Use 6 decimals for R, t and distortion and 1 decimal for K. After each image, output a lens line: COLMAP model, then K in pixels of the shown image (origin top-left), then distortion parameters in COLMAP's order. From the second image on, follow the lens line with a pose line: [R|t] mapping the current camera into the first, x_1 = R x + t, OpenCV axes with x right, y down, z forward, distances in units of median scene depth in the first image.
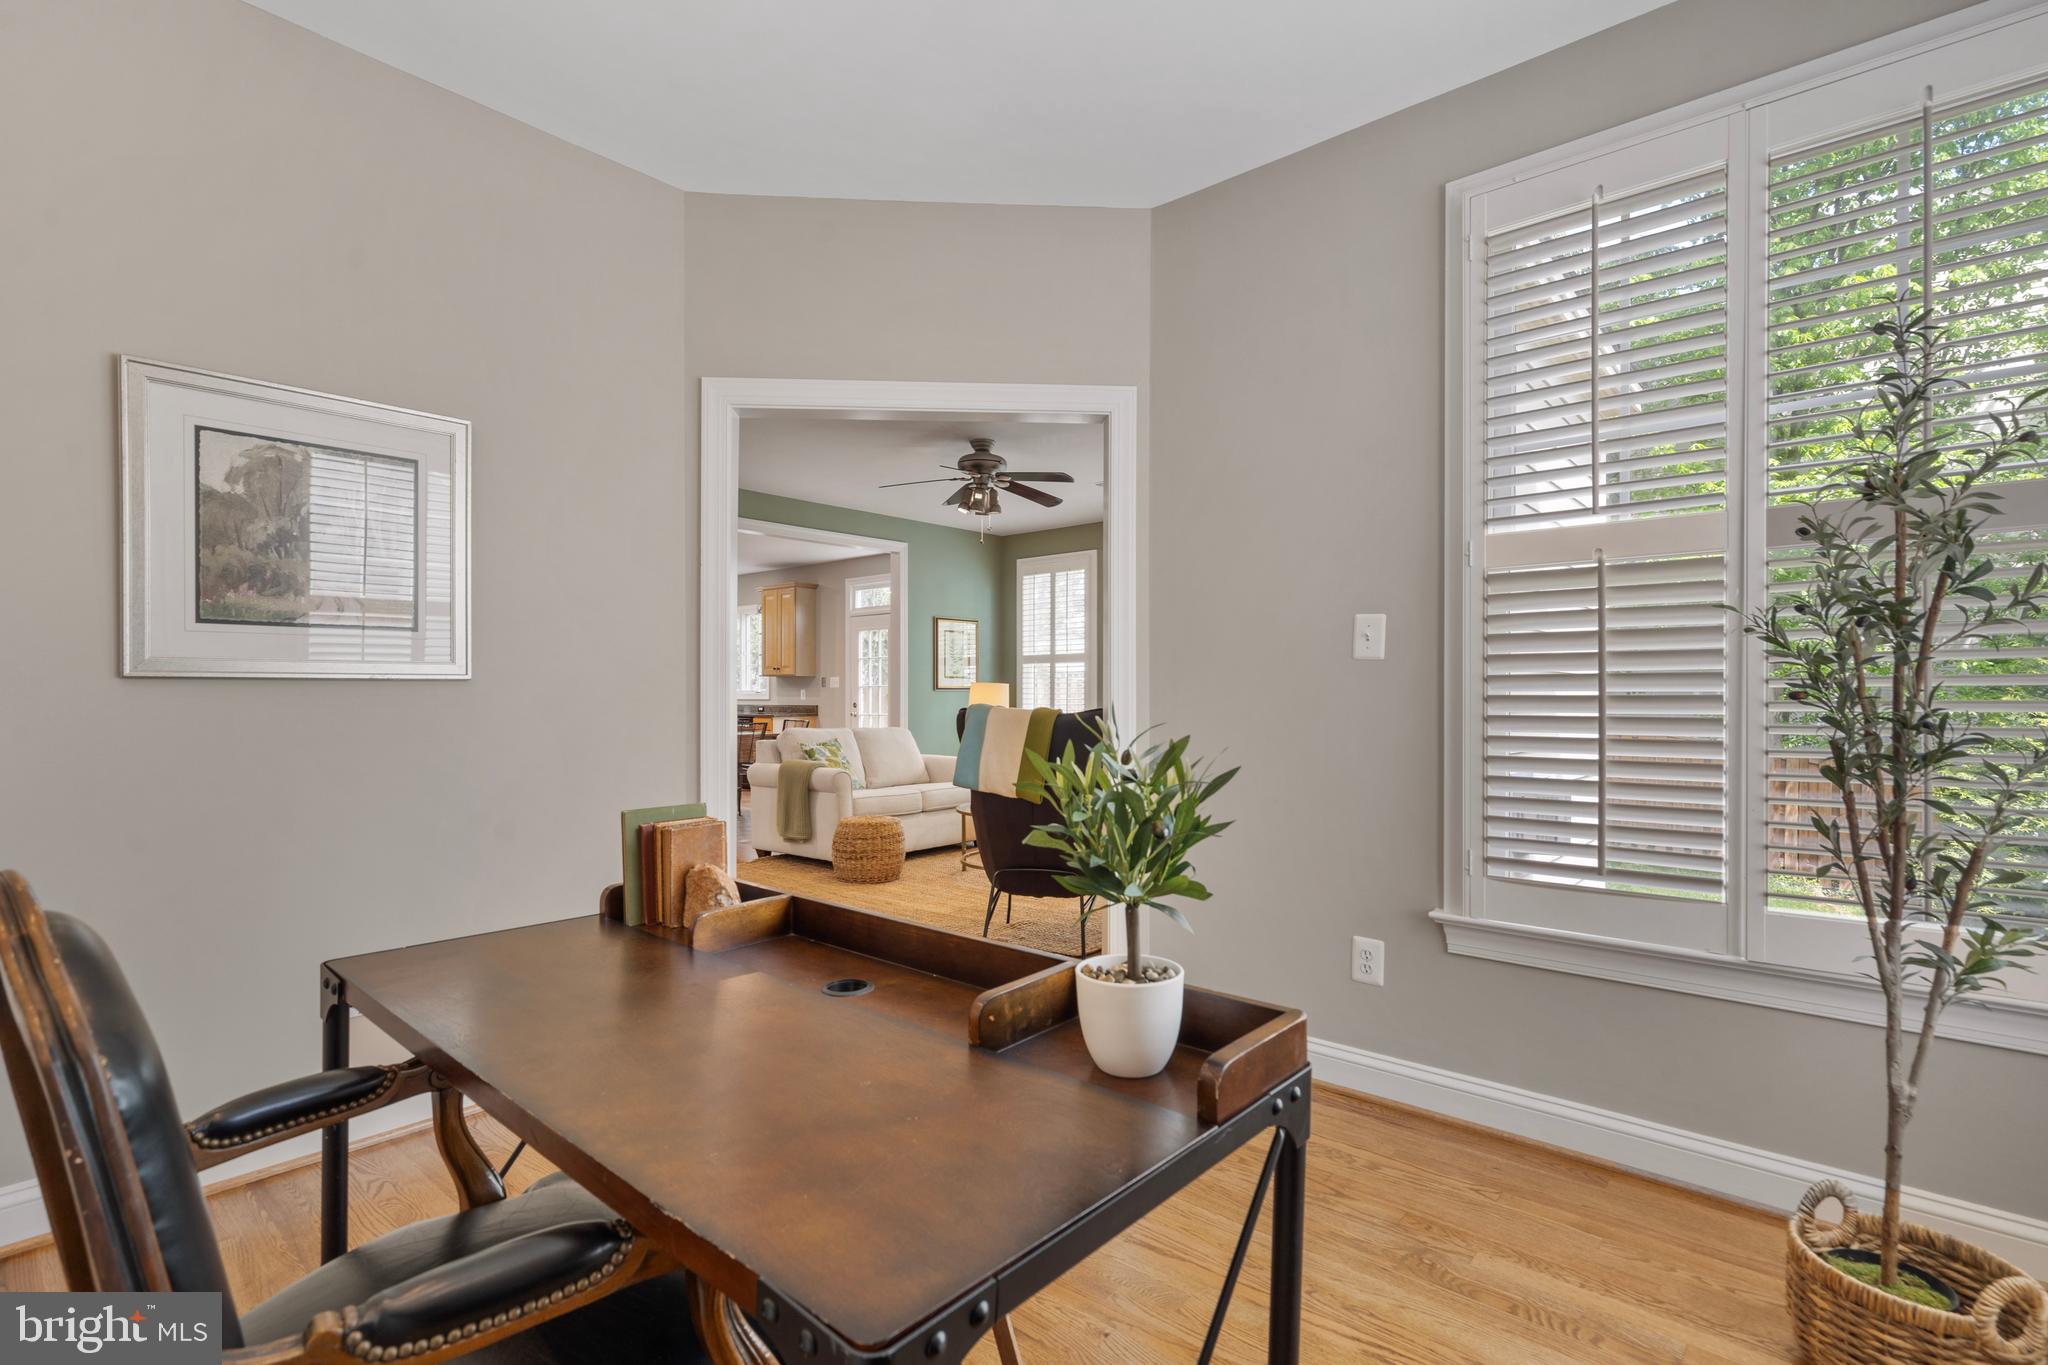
lens RADIAL K [[949.4, 0, 1008.4], [0, 949.4, 688.2], [0, 0, 1]] dist [-0.000332, -0.000146]
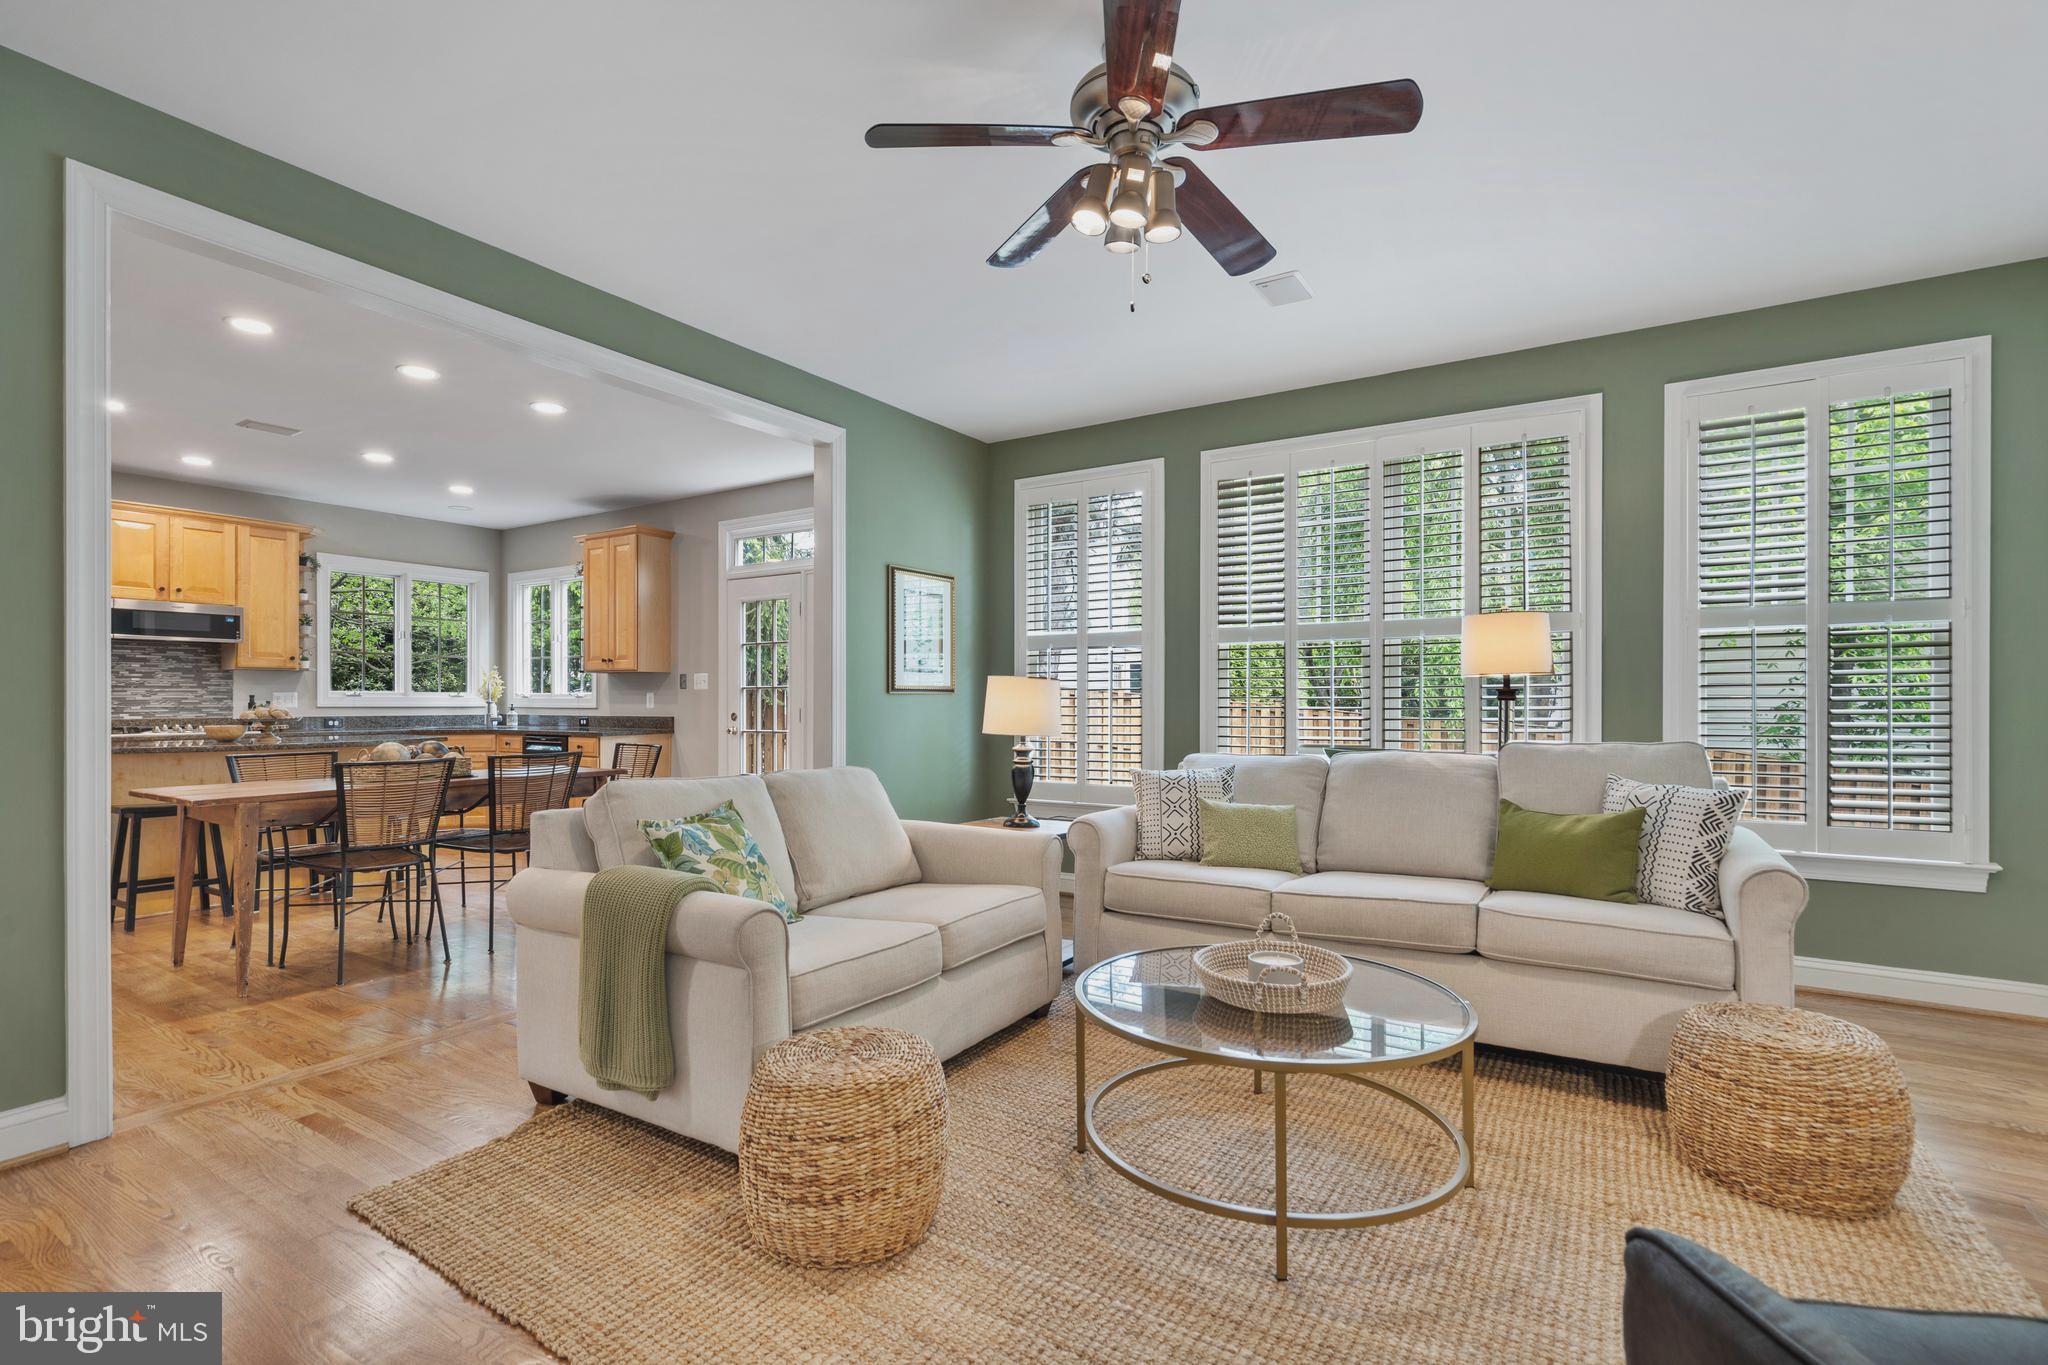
lens RADIAL K [[949.4, 0, 1008.4], [0, 949.4, 688.2], [0, 0, 1]] dist [-0.000332, -0.000146]
pose [[0.988894, 0.001275, 0.148617, -0.091791], [-0.000379, 0.999982, -0.006061, 0.002886], [-0.148622, 0.005937, 0.988876, 0.420568]]
